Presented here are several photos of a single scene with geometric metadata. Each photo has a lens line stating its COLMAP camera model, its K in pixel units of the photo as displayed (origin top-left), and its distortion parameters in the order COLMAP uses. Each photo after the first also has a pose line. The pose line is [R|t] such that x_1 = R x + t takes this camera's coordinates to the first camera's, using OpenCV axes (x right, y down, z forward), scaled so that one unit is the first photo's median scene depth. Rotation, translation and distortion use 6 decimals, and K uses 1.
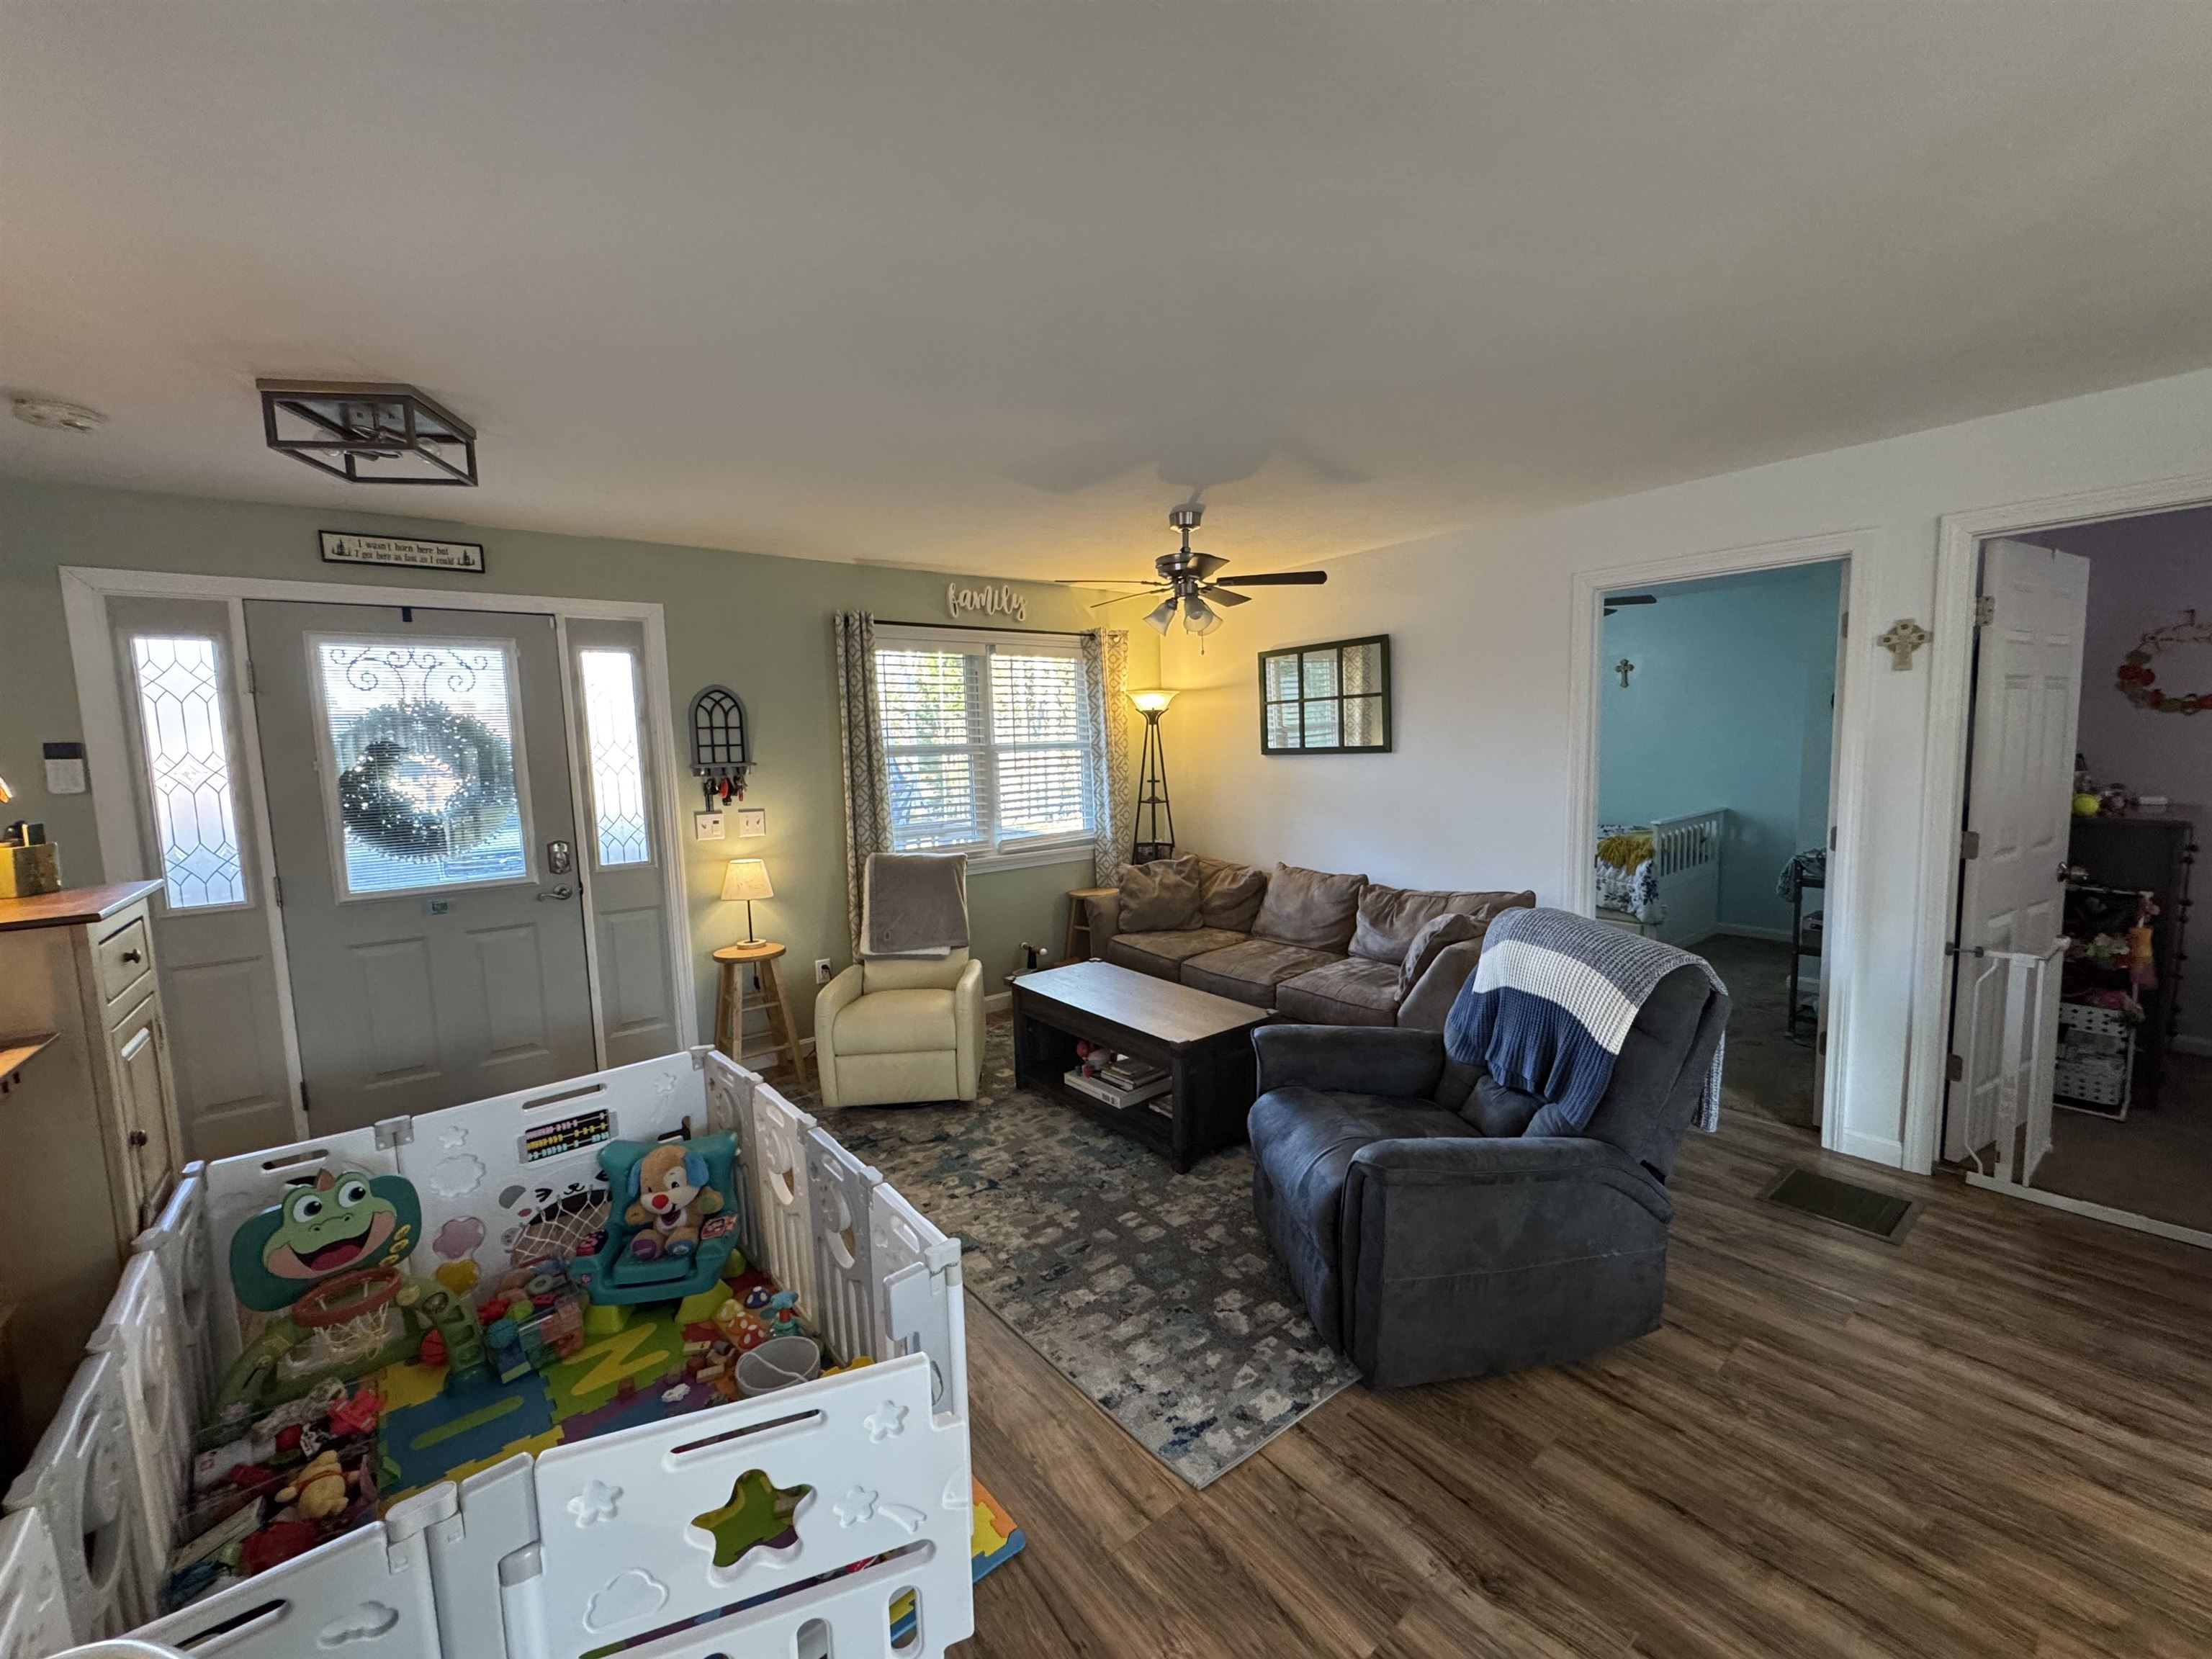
lens RADIAL K [[876.3, 0, 1100.3], [0, 876.3, 828.7], [0, 0, 1]] dist [-0.001528, 0.000230]
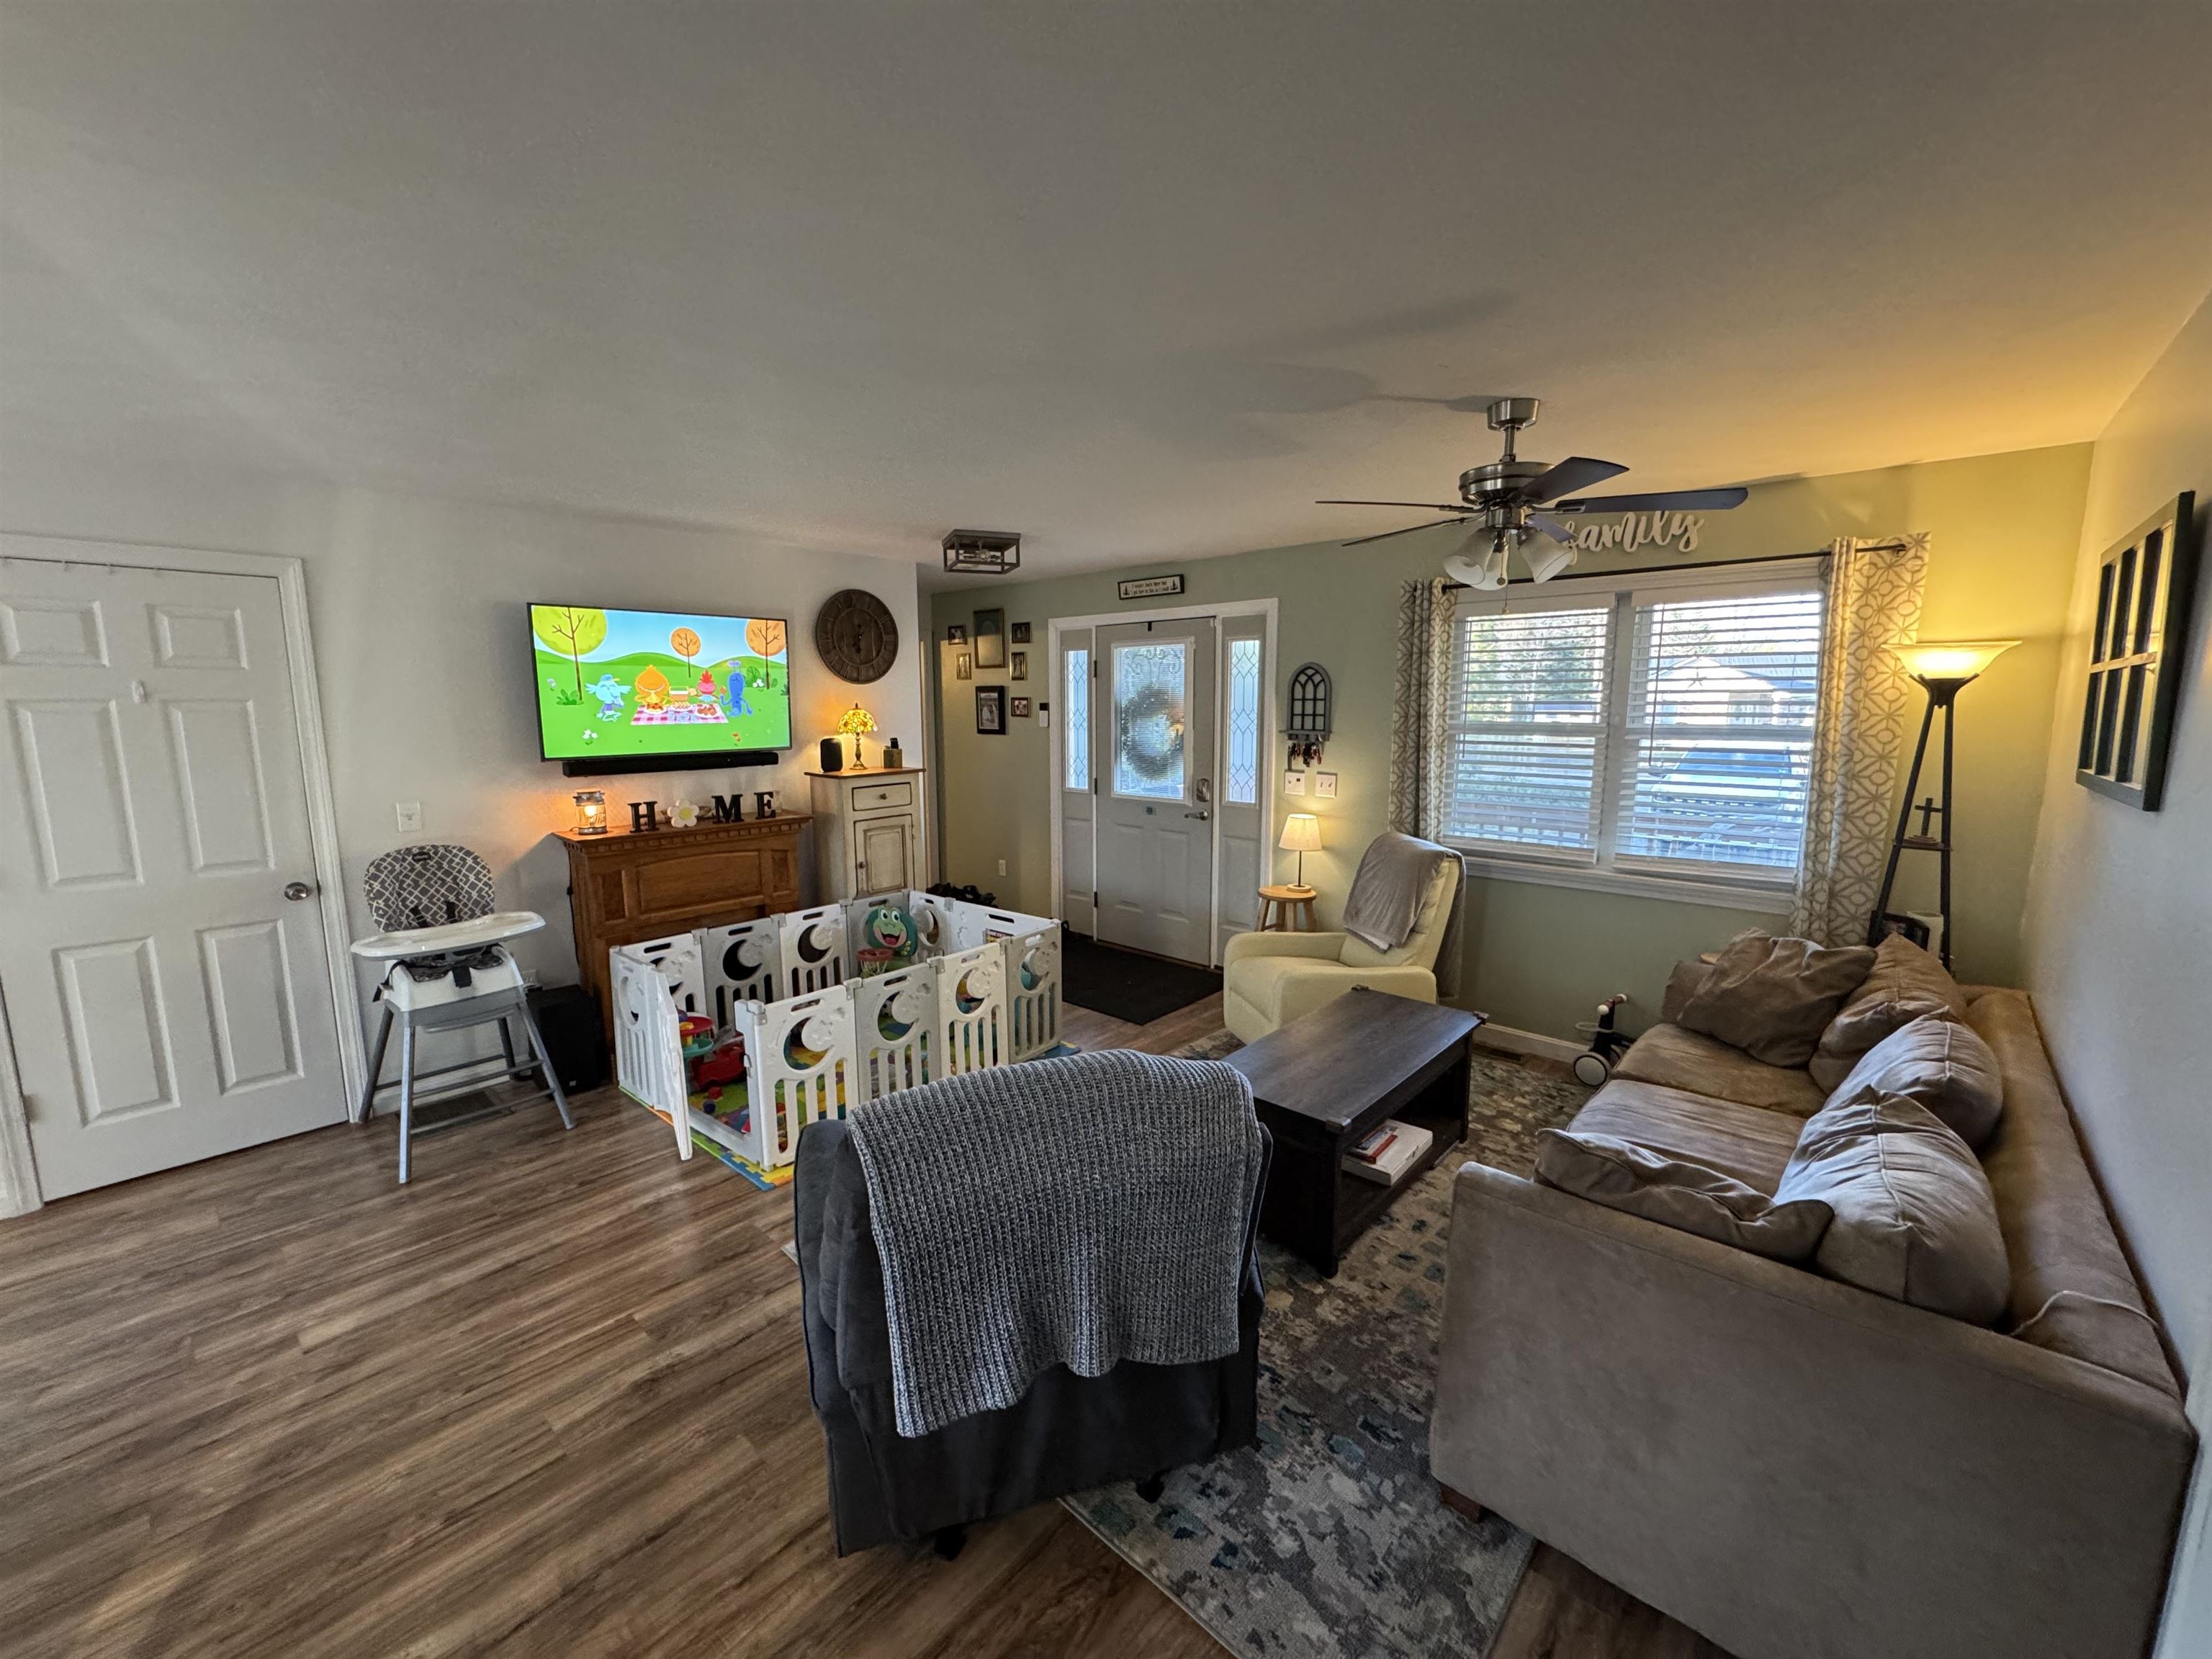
lens RADIAL K [[876.3, 0, 1103.7], [0, 876.3, 823.8], [0, 0, 1]] dist [-0.001528, 0.000230]
pose [[0.175590, 0.166995, -0.970196, 0.704273], [-0.101080, 0.983358, 0.150966, -0.106352], [0.979260, 0.071560, 0.189548, 0.554866]]
